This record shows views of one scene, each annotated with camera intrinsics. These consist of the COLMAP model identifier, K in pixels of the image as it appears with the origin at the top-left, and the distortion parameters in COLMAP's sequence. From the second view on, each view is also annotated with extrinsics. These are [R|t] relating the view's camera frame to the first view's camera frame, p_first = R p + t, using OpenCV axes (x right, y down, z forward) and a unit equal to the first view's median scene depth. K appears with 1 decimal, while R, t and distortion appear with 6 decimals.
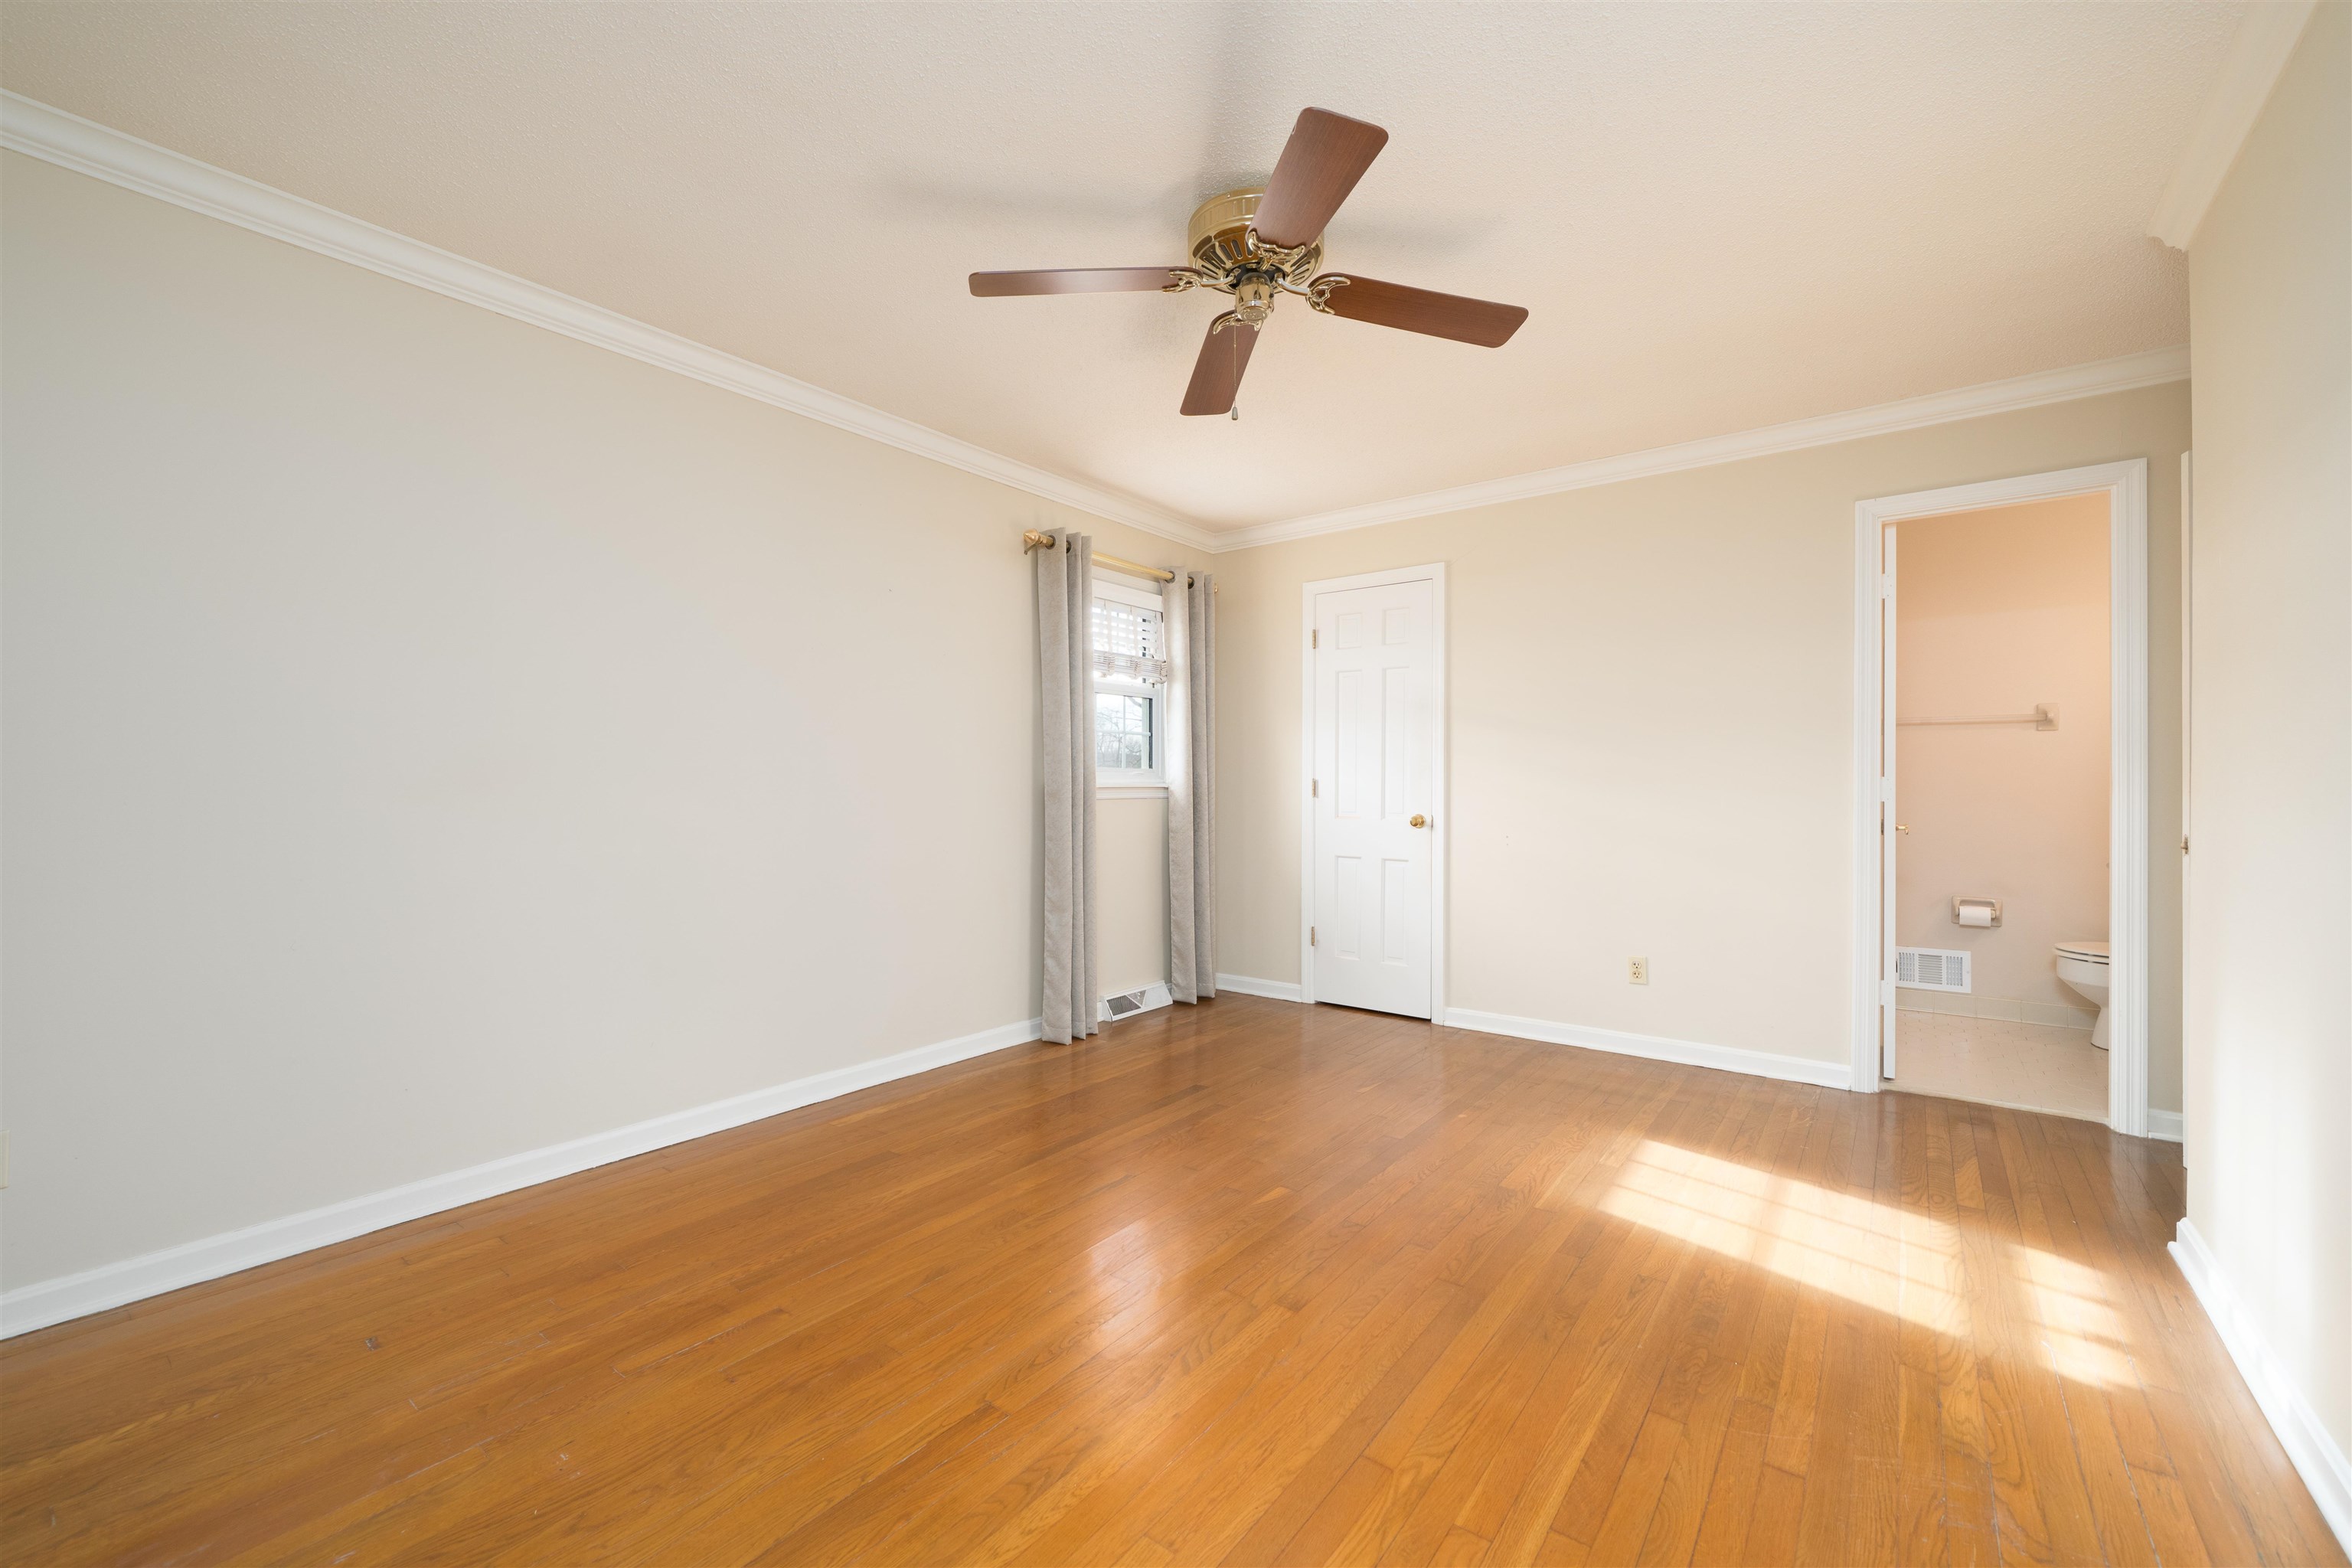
lens RADIAL K [[921.0, 0, 1172.7], [0, 921.0, 775.6], [0, 0, 1]] dist [-0.000845, -0.000210]
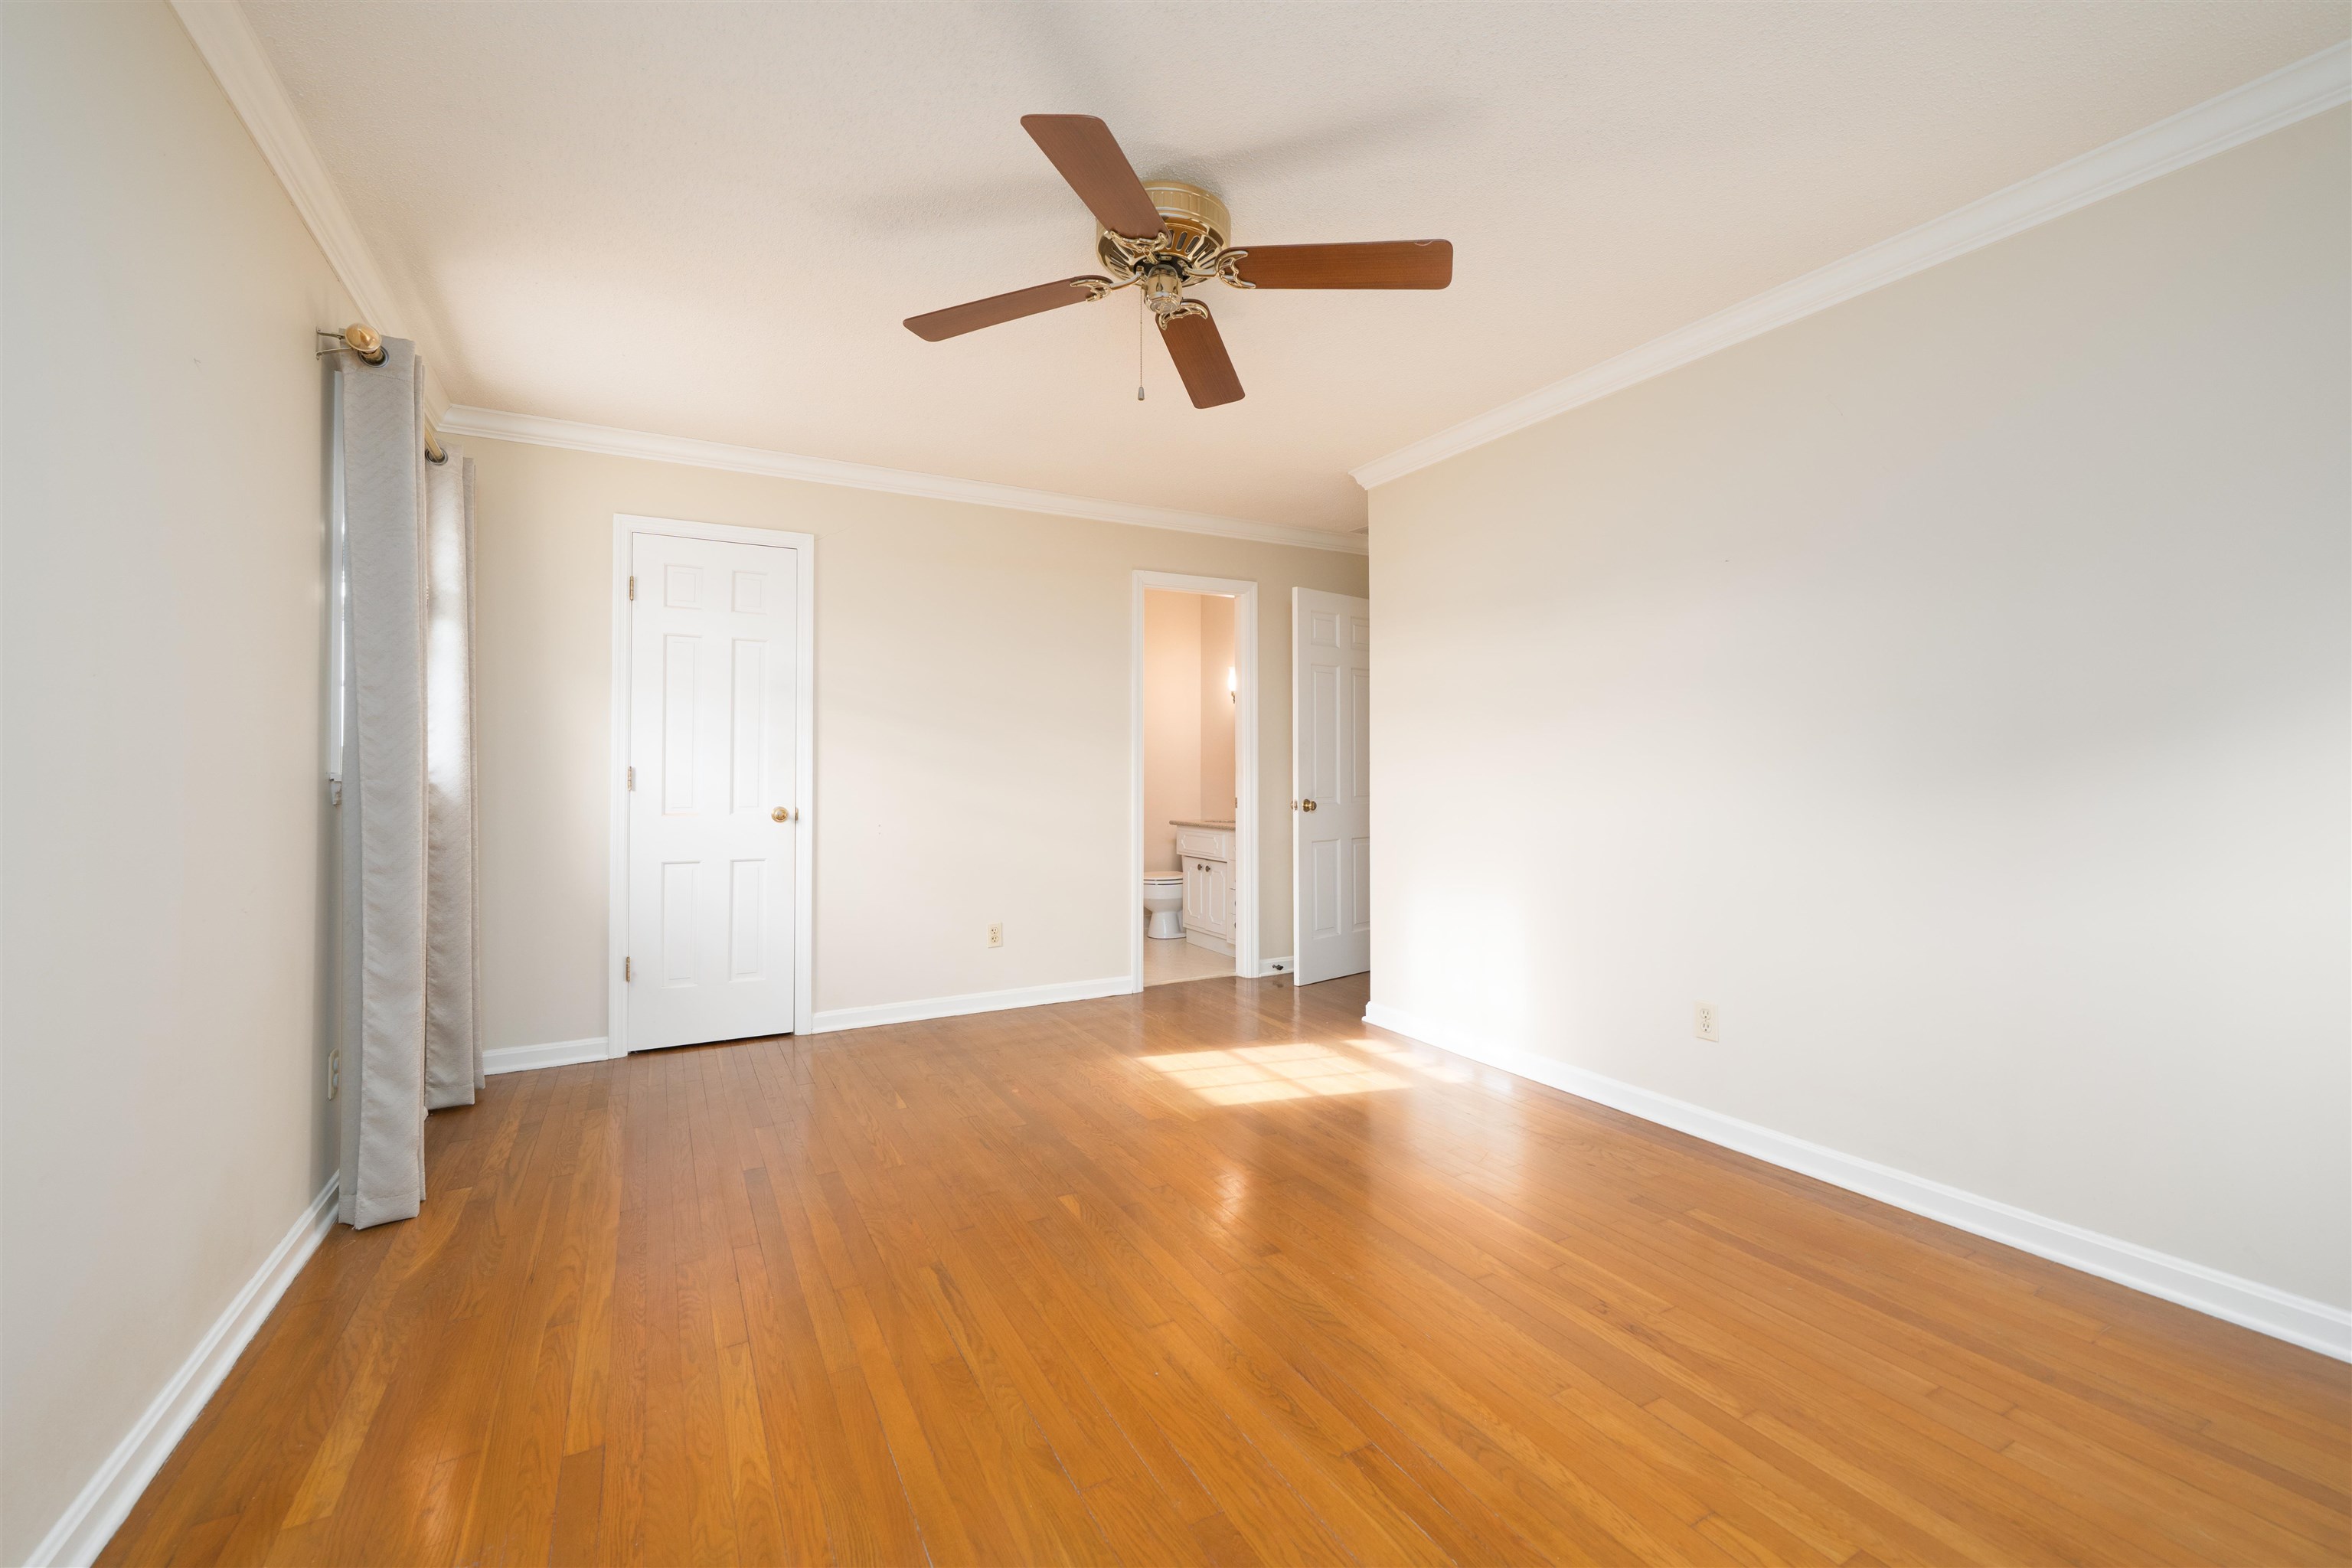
lens RADIAL K [[949.7, 0, 1139.1], [0, 949.7, 750.7], [0, 0, 1]] dist [0.000393, 0.000070]
pose [[0.429585, 0.018620, 0.902834, -0.608236], [-0.006045, 0.999824, -0.017744, 0.002595], [-0.903006, 0.002165, 0.429623, 0.413441]]
